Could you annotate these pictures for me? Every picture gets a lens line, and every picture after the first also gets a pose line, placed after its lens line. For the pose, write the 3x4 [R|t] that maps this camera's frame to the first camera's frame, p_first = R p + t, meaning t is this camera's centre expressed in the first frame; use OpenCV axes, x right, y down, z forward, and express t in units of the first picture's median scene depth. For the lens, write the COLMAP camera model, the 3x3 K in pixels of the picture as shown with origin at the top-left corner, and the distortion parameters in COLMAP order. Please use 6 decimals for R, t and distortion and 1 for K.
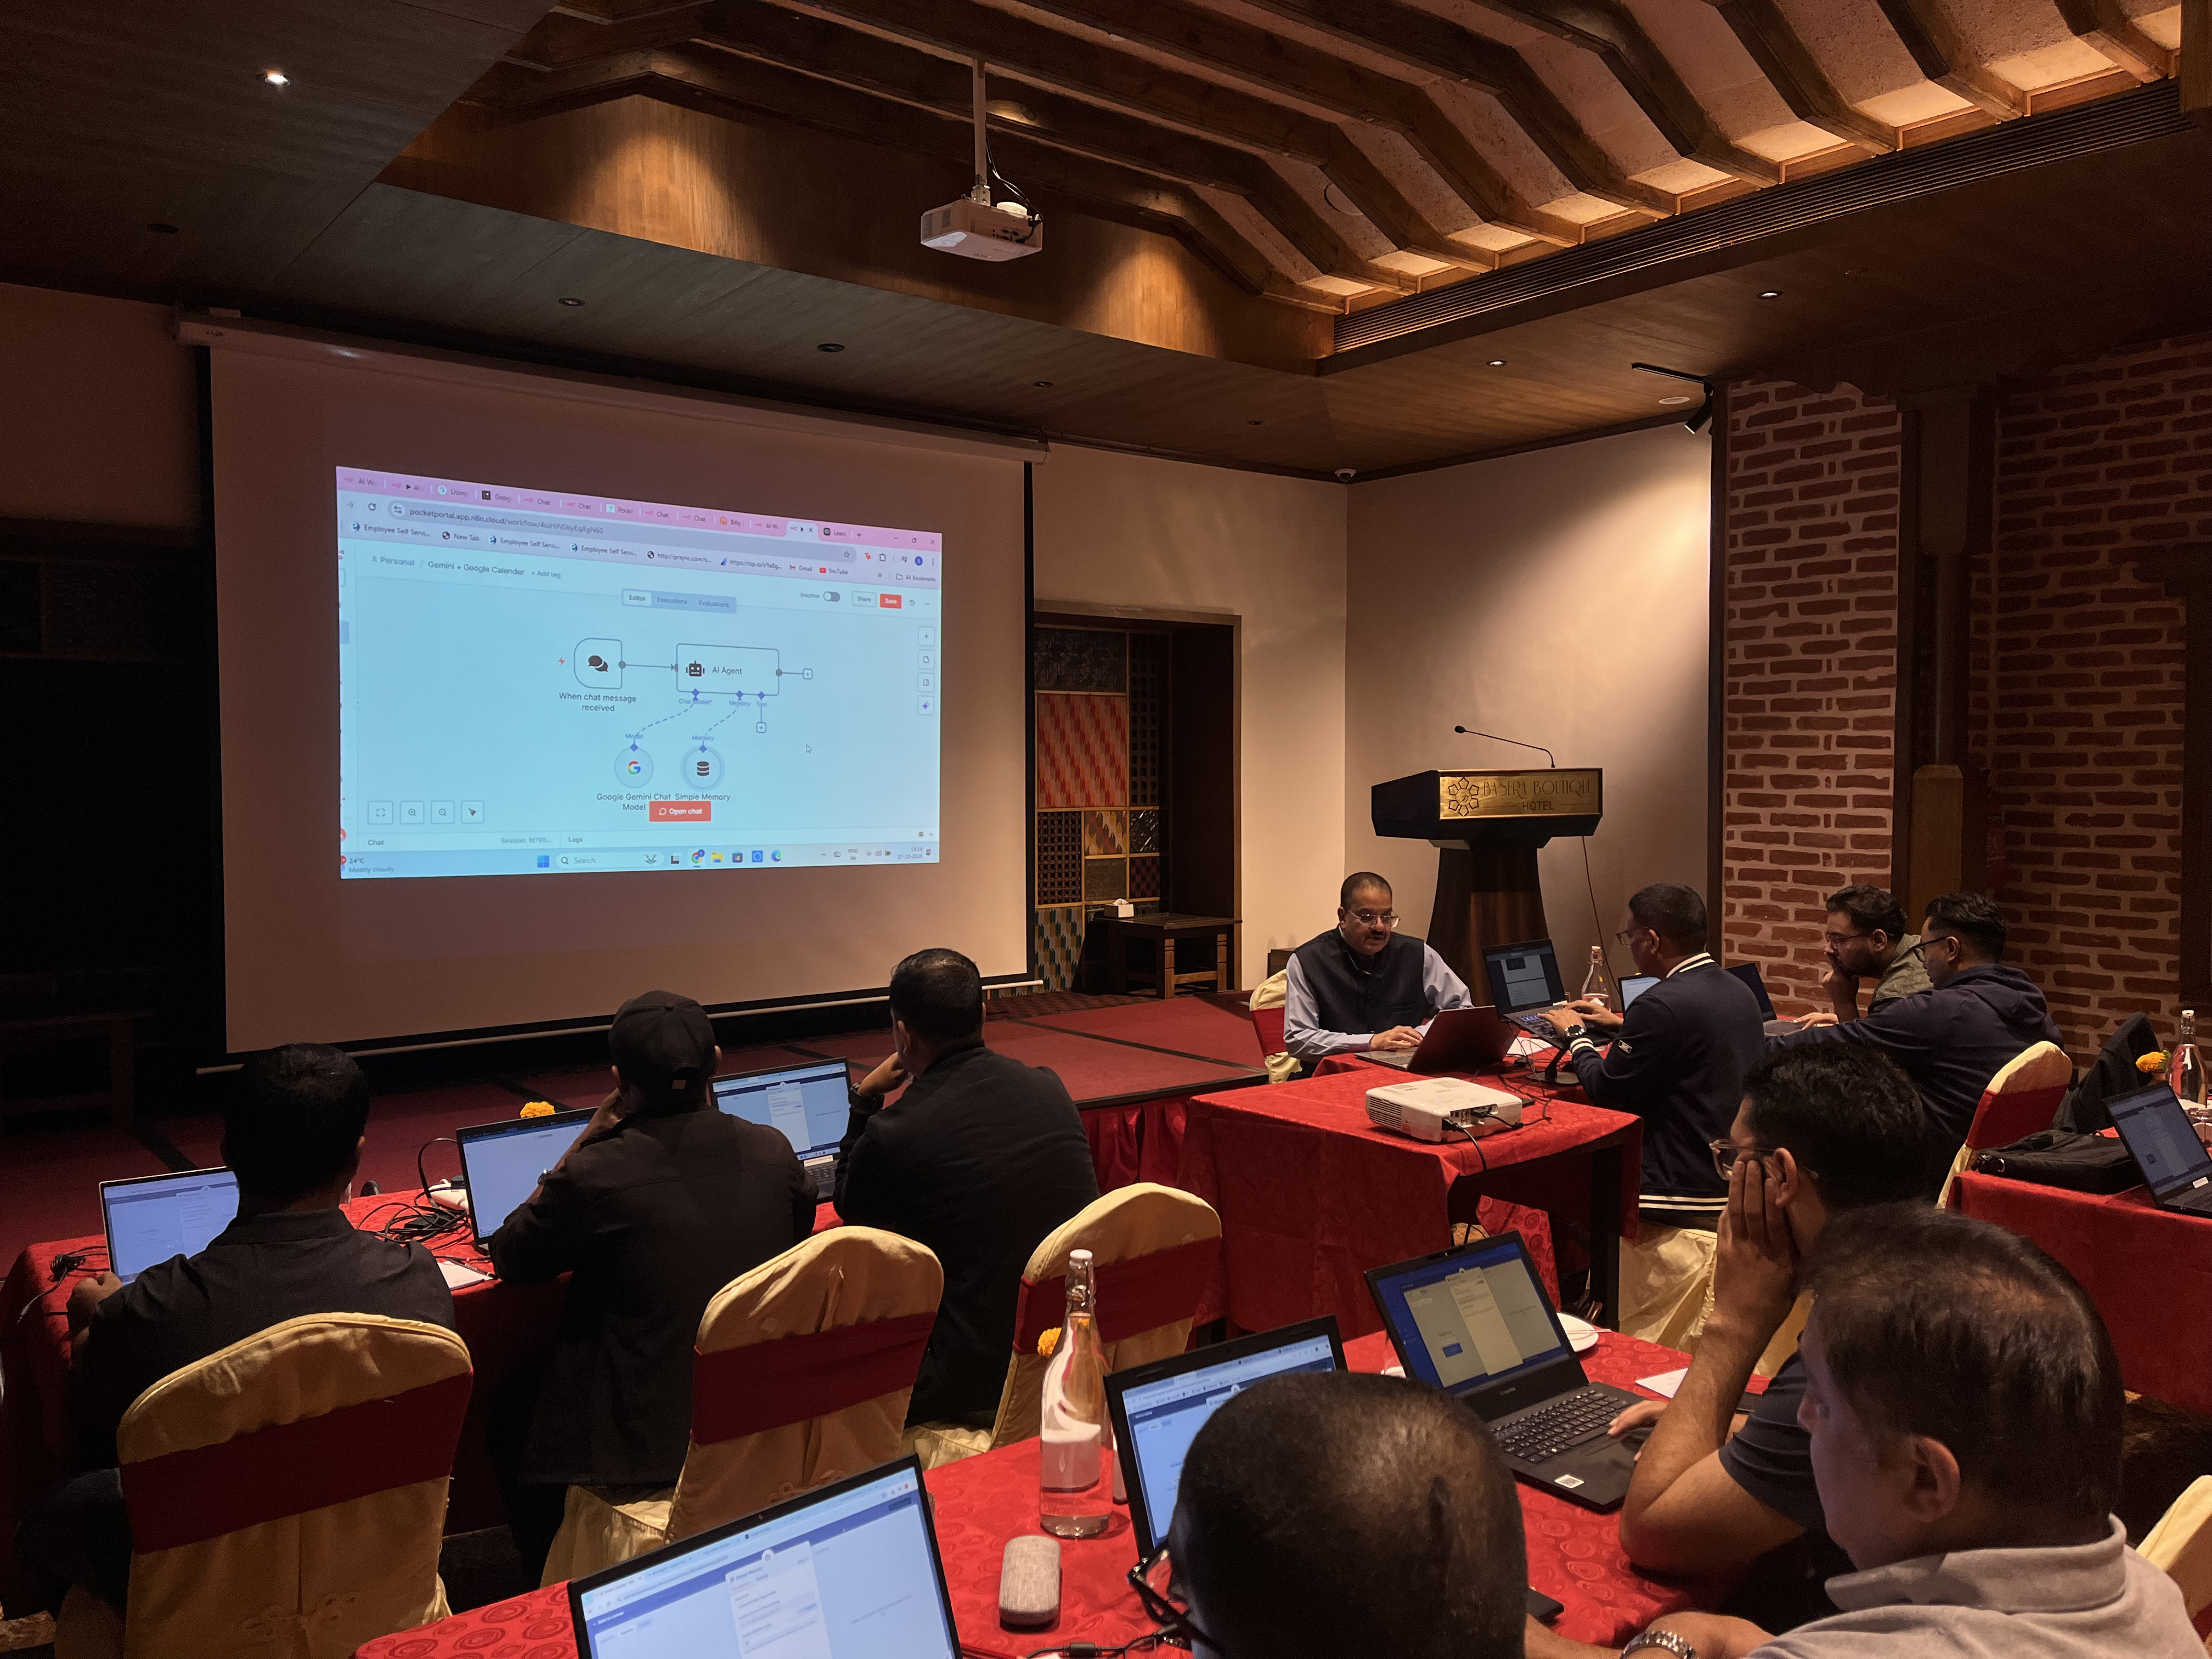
lens RADIAL K [[1683.7, 0, 1106.0], [0, 1683.7, 829.5], [0, 0, 1]] dist [0.084771, -0.149837]
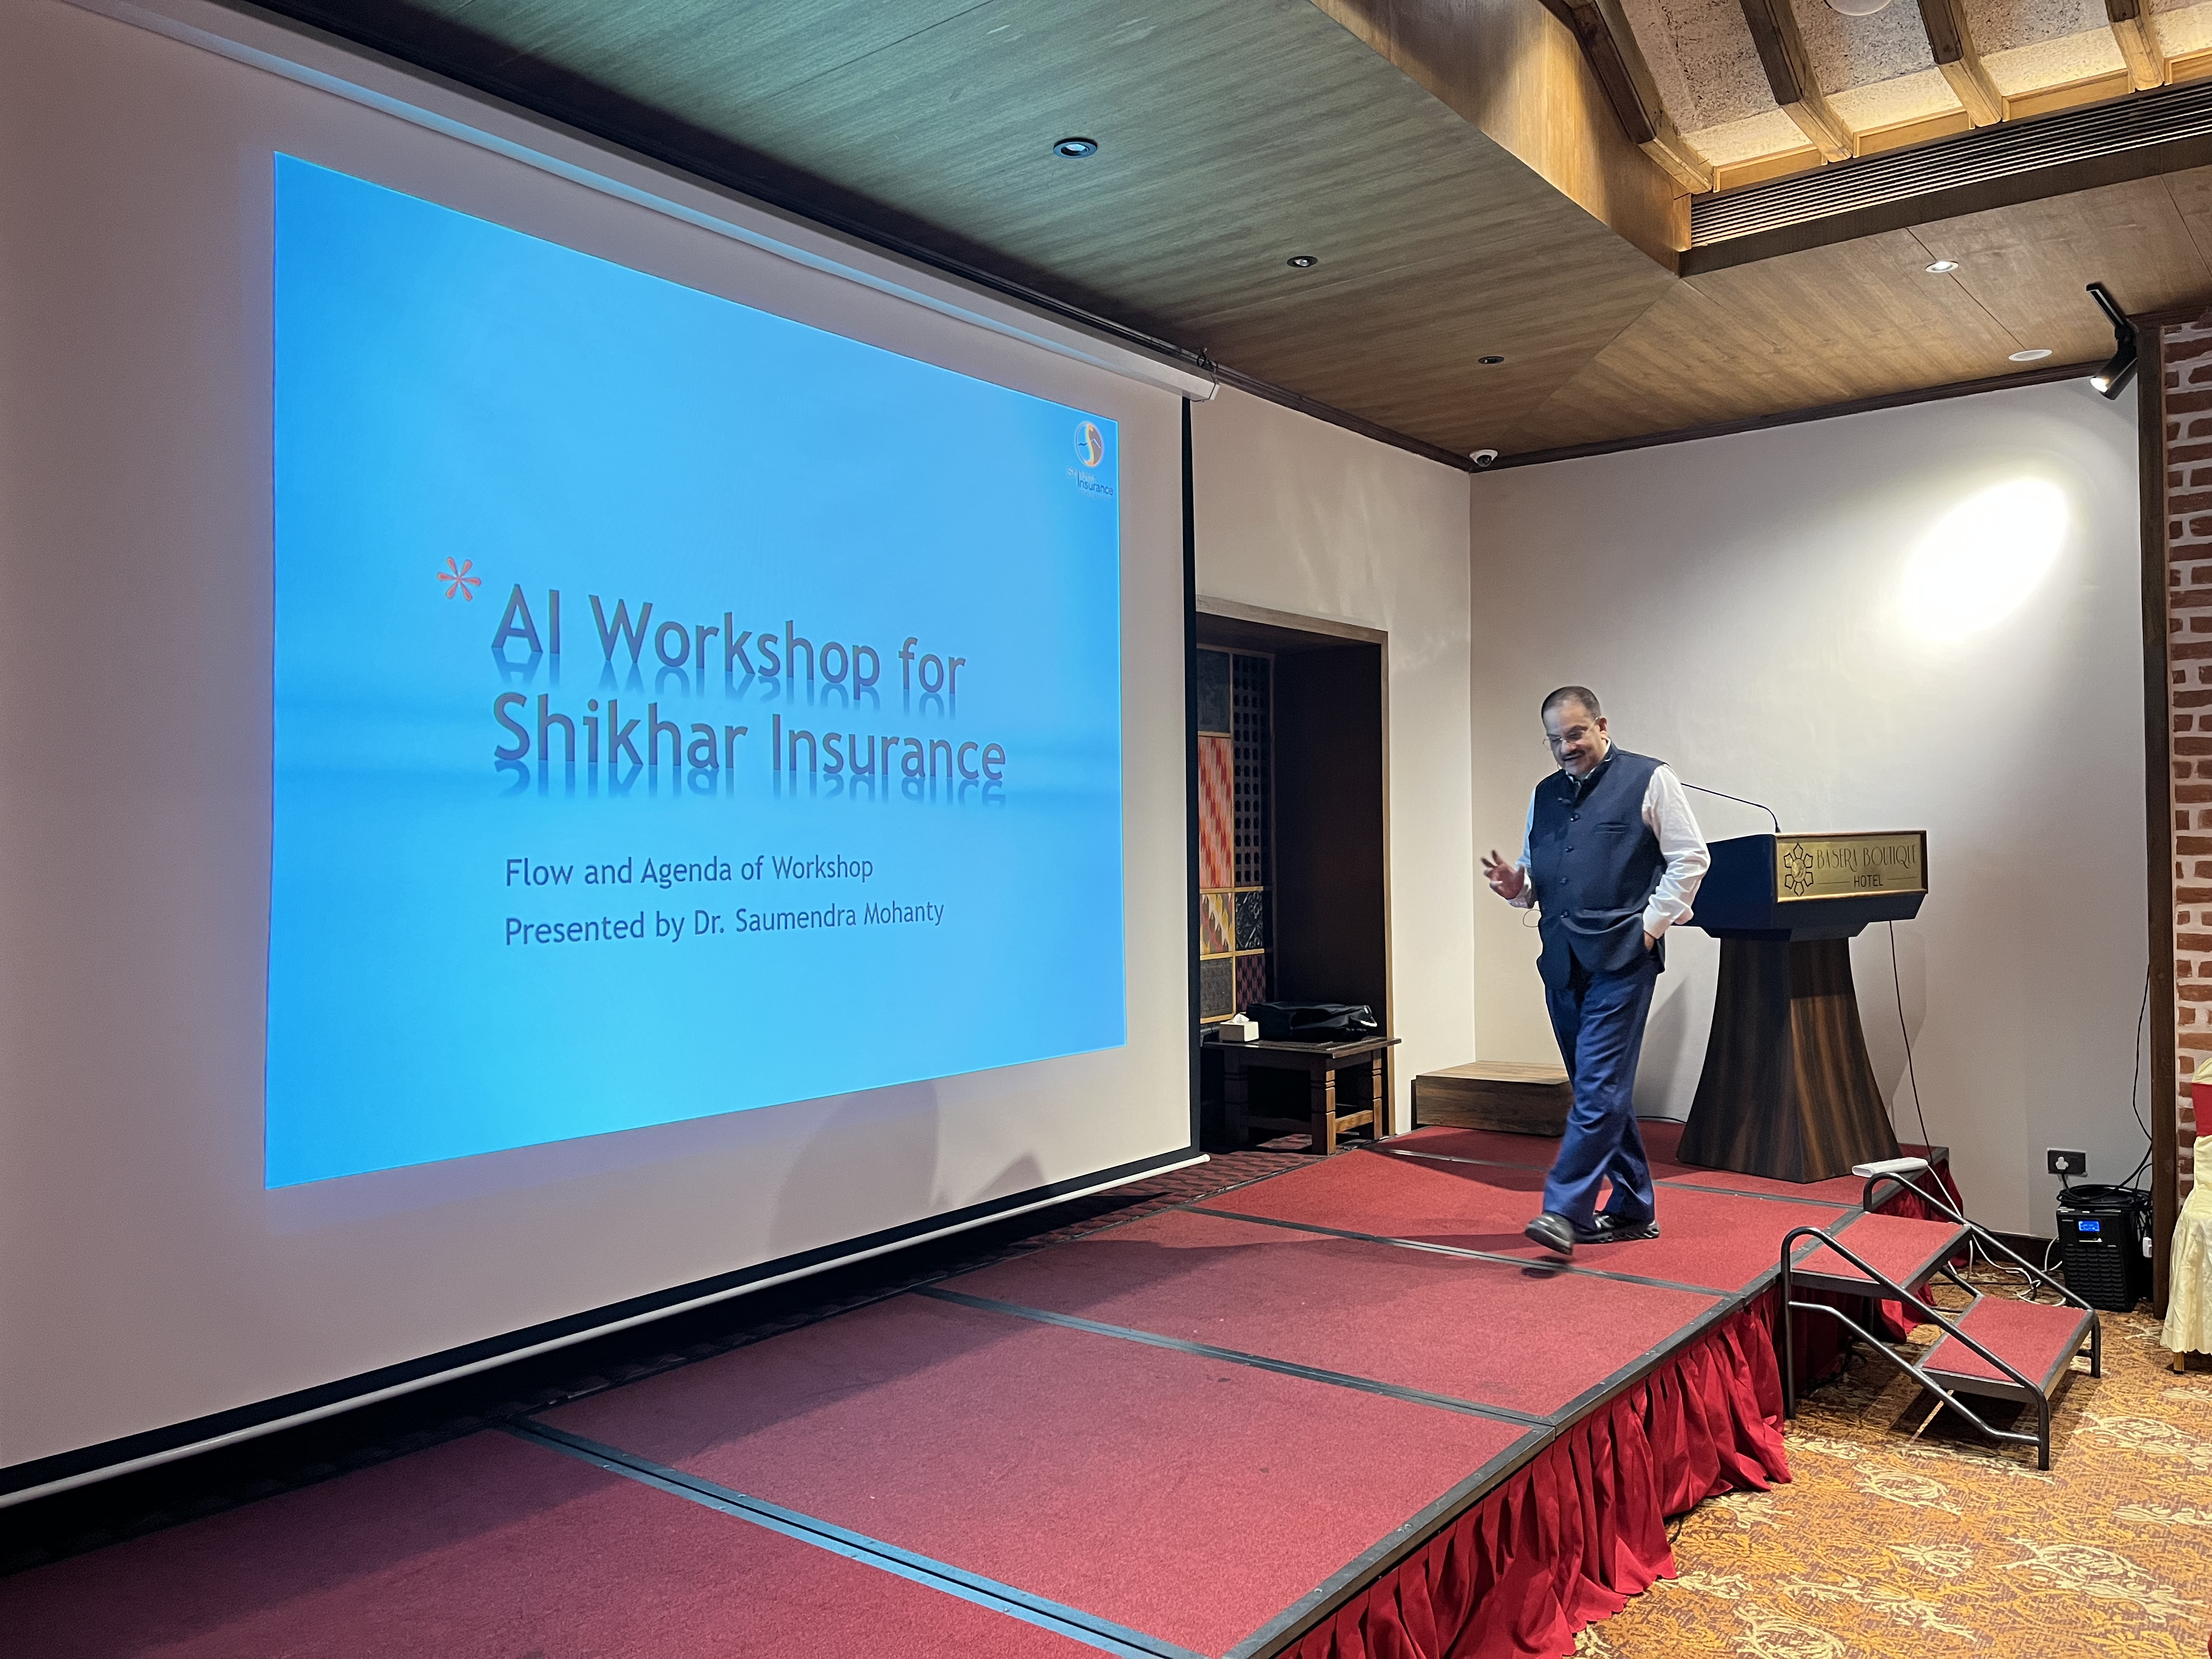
lens RADIAL K [[1683.7, 0, 1106.0], [0, 1683.7, 829.5], [0, 0, 1]] dist [0.084771, -0.149837]
pose [[0.972409, -0.004554, 0.233239, -0.241325], [0.014970, 0.998967, -0.042907, -0.009255], [-0.232802, 0.045214, 0.971472, 0.335815]]
